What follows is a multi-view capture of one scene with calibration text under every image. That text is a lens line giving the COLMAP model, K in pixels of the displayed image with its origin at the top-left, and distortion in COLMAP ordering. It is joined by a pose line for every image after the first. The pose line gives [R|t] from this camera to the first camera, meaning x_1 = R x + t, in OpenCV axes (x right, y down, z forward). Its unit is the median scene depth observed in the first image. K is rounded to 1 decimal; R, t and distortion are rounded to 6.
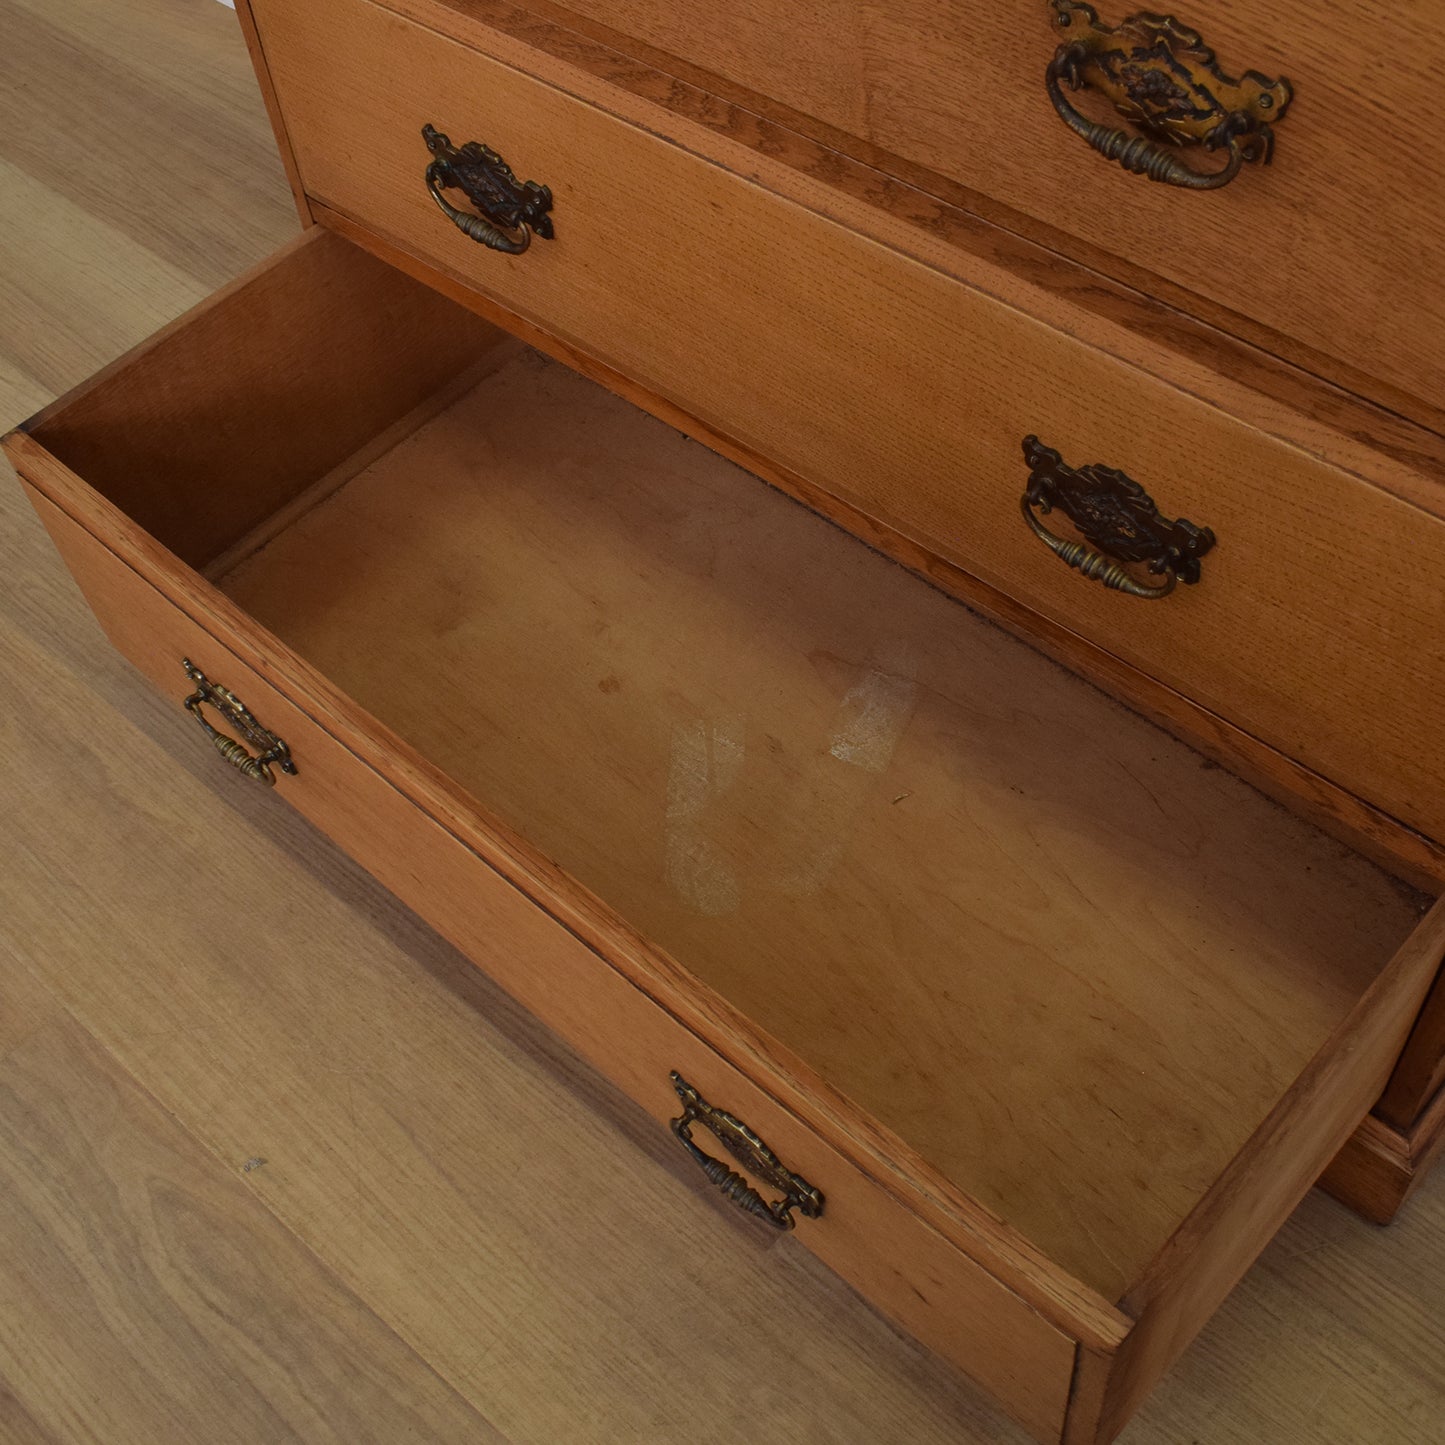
lens RADIAL K [[1886.8, 0, 722.5], [0, 1886.8, 722.5], [0, 0, 1]] dist [-0.043544, -0.051067]
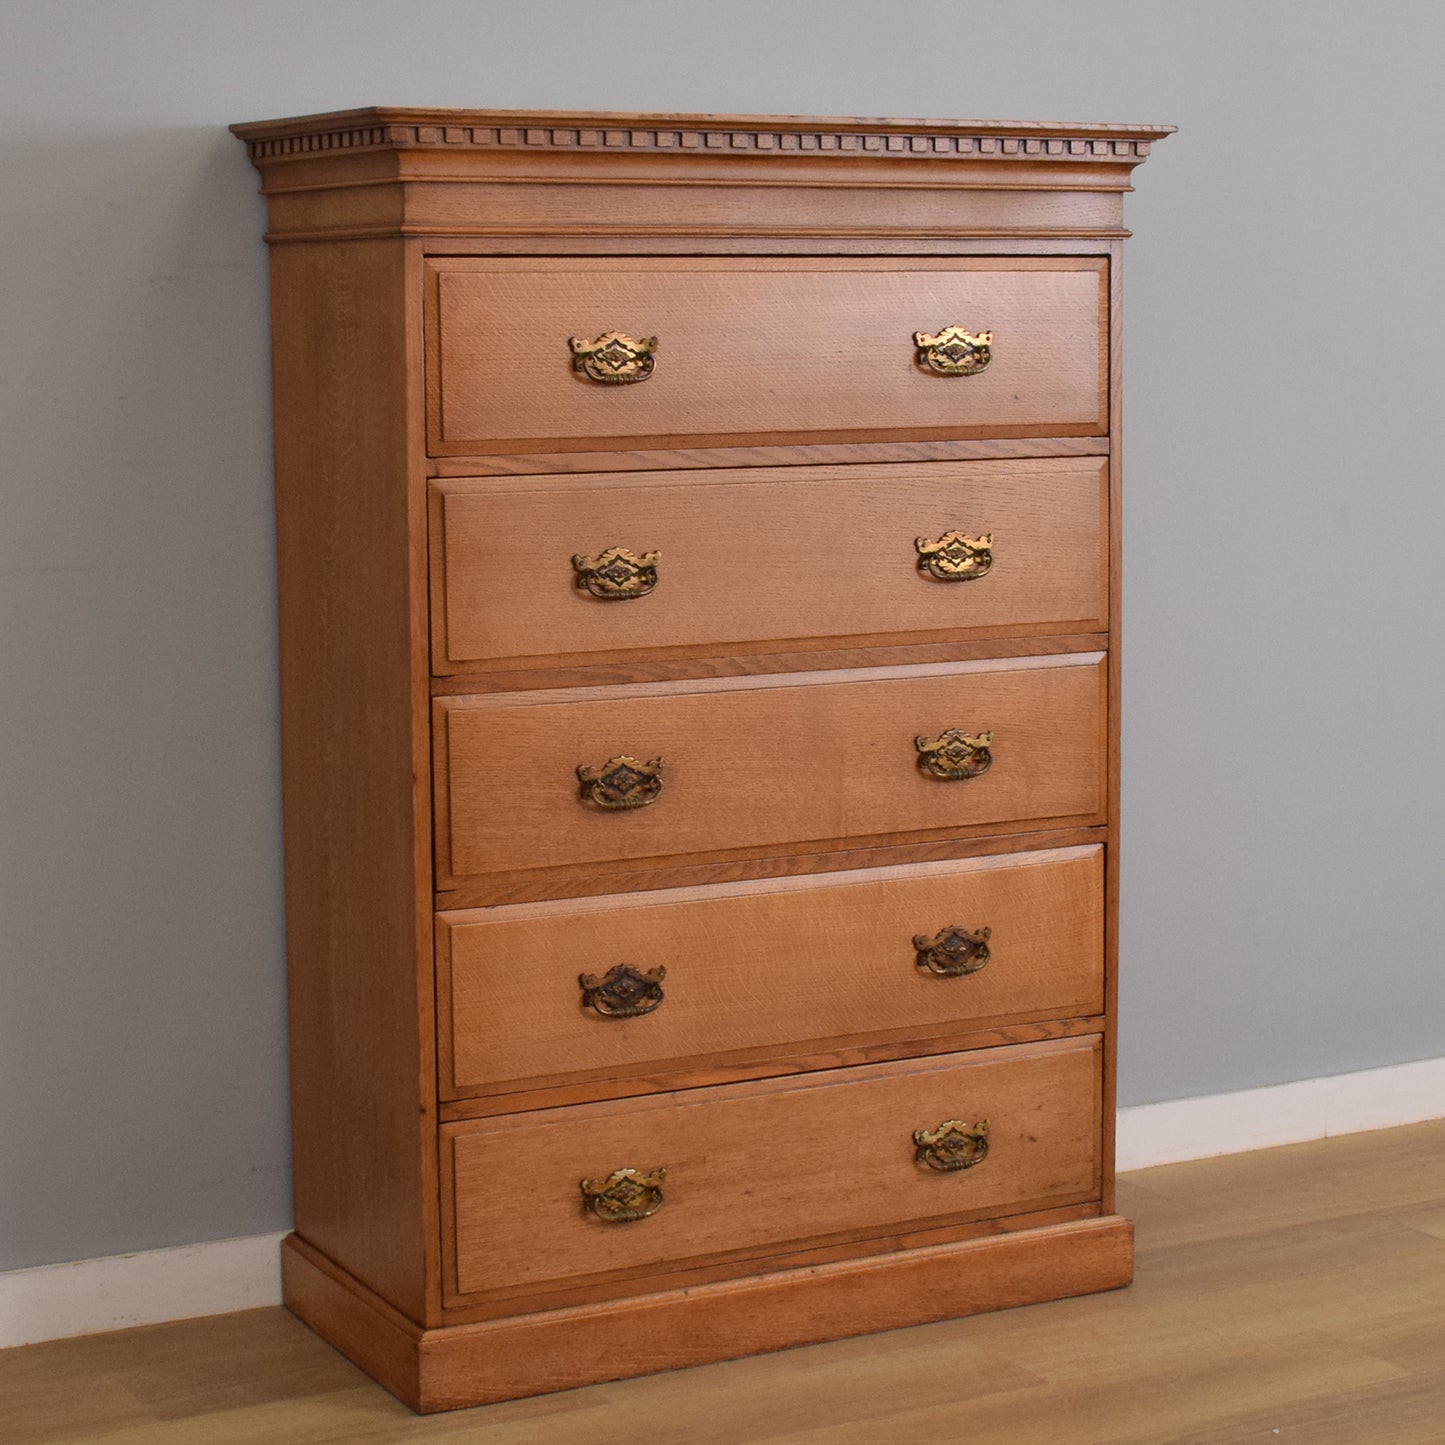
lens RADIAL K [[3243.0, 0, 722.5], [0, 3243.0, 722.5], [0, 0, 1]] dist [-0.023126, -0.301267]
pose [[0.344575, -0.040169, 0.937899, -4.296716], [0.729906, 0.639743, -0.240761, 0.560407], [-0.590343, 0.767538, 0.249759, -0.141886]]
